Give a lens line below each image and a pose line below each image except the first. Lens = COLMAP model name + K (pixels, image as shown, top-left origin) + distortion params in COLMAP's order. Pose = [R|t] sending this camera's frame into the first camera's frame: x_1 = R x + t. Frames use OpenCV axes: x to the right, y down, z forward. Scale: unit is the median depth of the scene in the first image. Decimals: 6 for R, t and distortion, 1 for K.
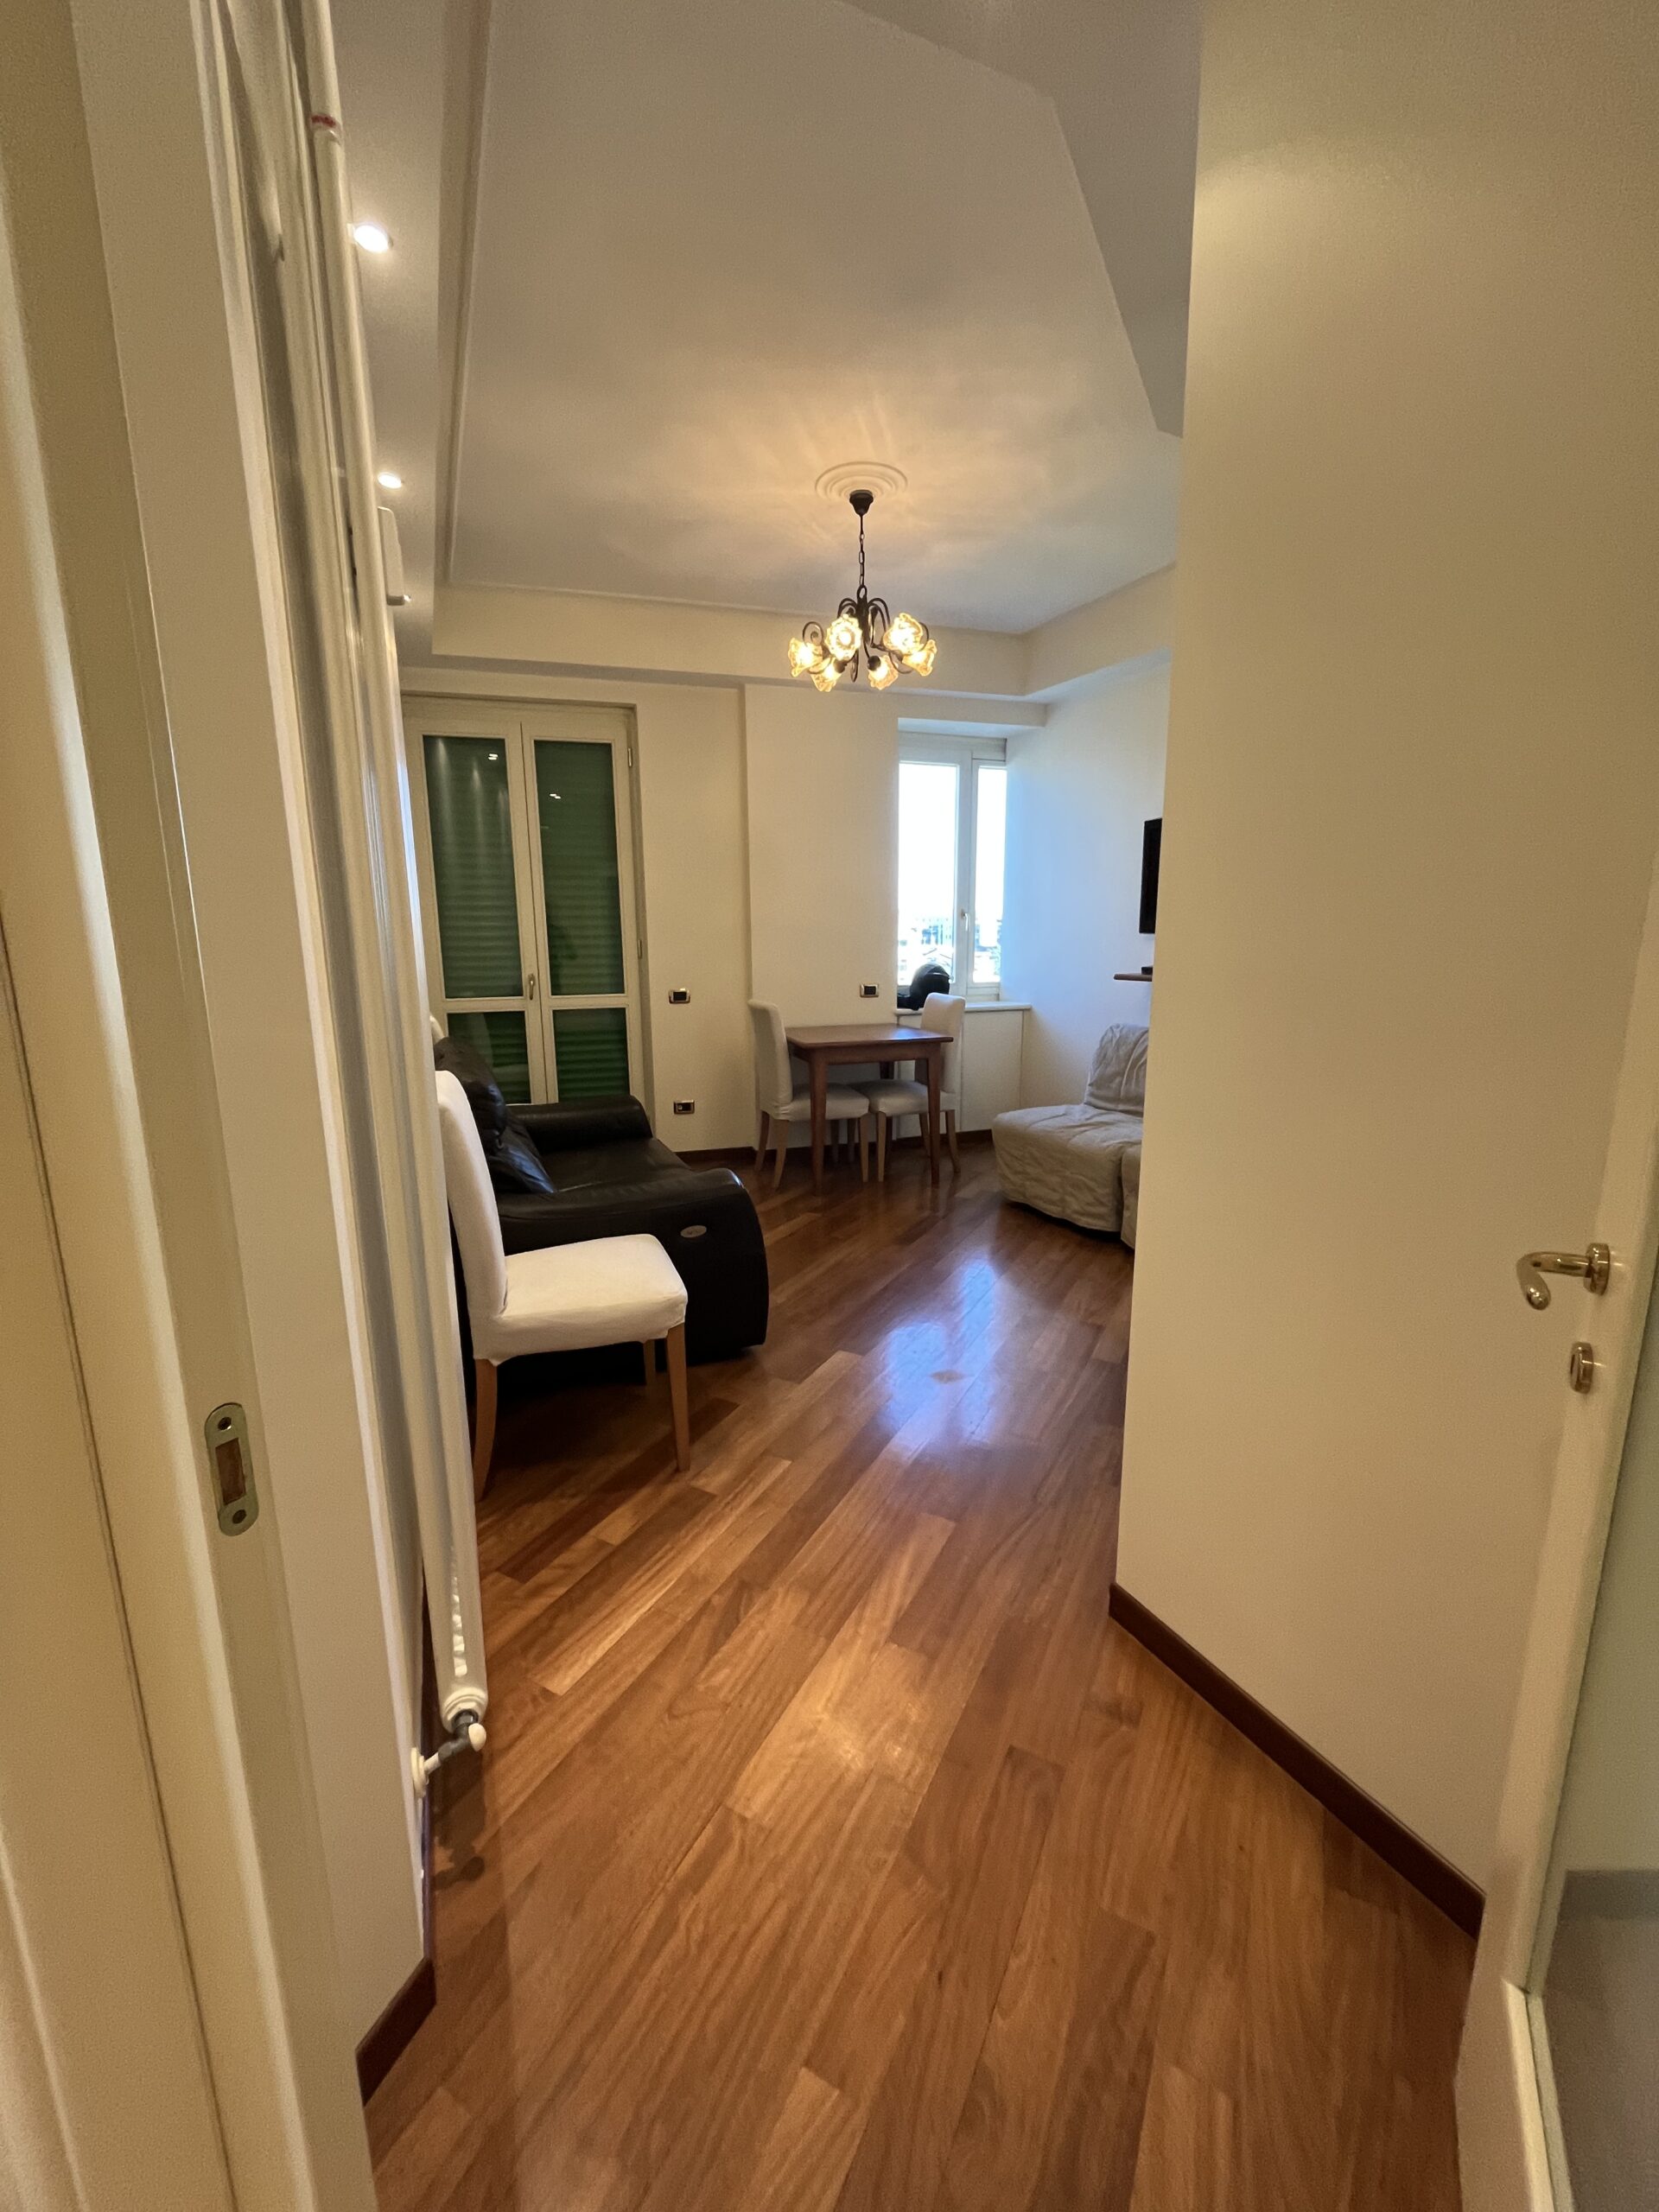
lens RADIAL K [[898.2, 0, 828.3], [0, 898.2, 1116.3], [0, 0, 1]] dist [-0.001904, -0.000194]
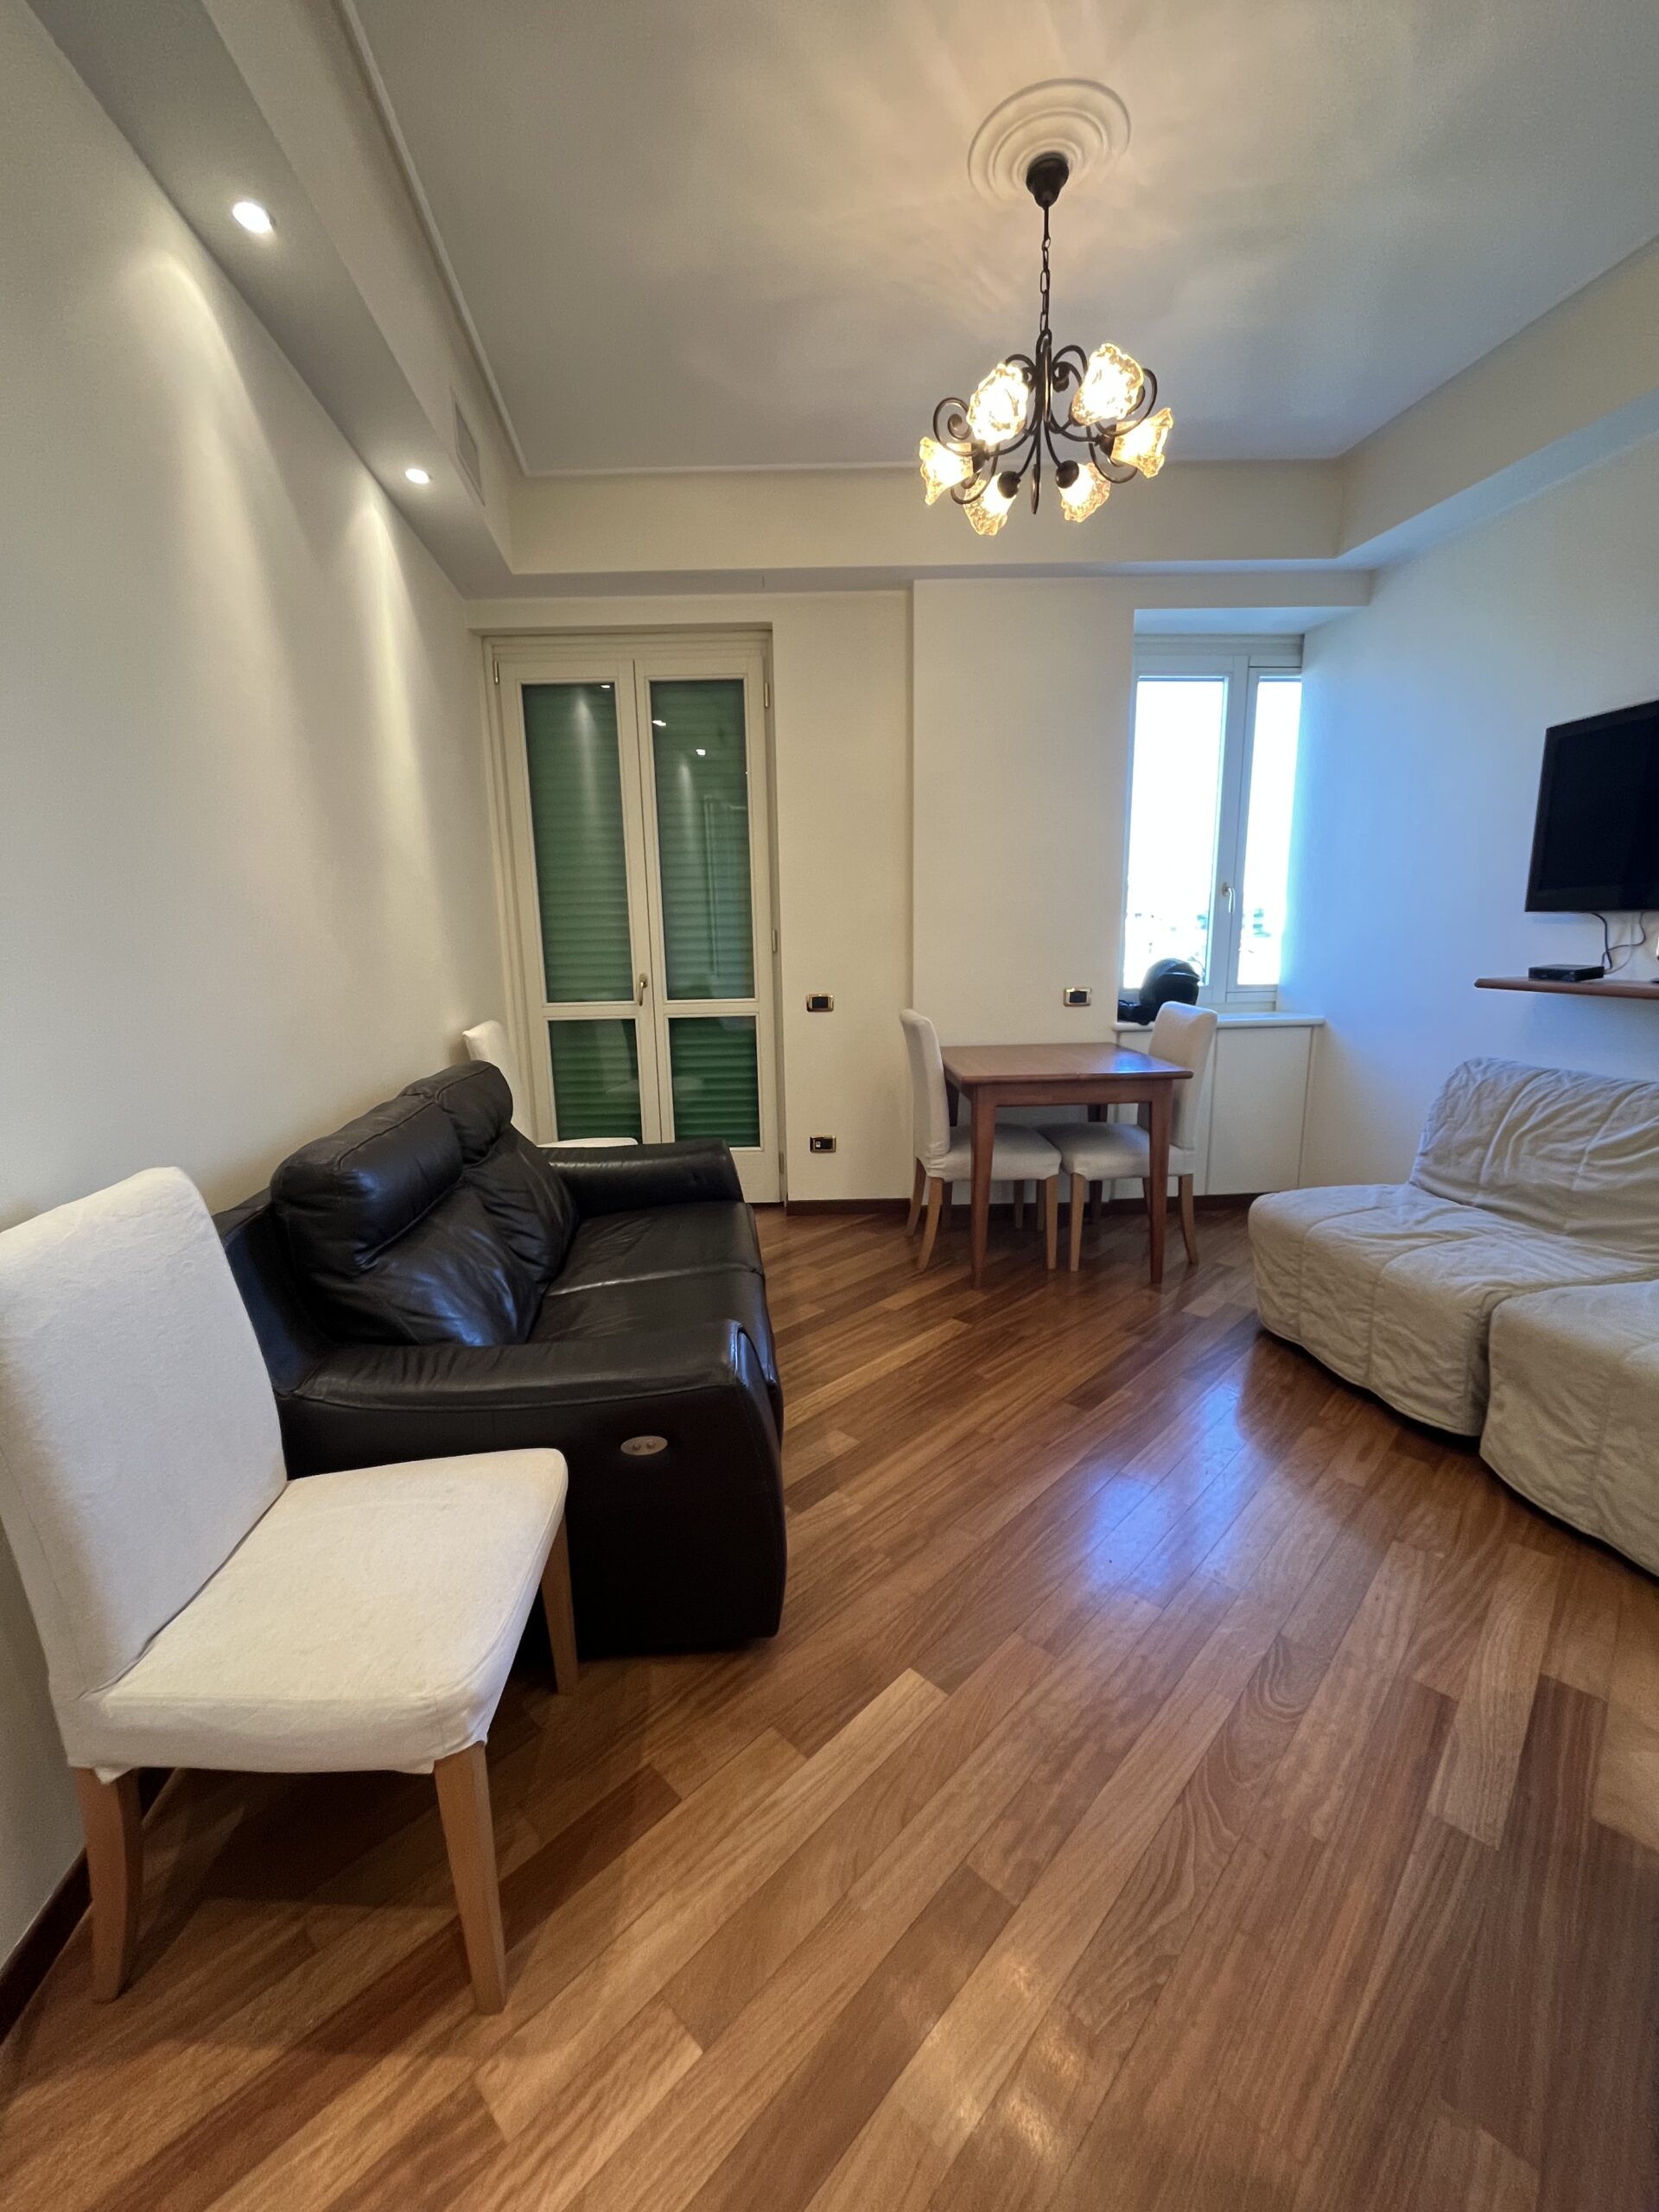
lens RADIAL K [[890.0, 0, 826.4], [0, 890.0, 1108.1], [0, 0, 1]] dist [-0.003215, -0.000460]
pose [[0.959380, 0.047138, -0.278150, 0.064574], [-0.045471, 0.998888, 0.012445, -0.058621], [0.278428, 0.000709, 0.960457, 0.295809]]
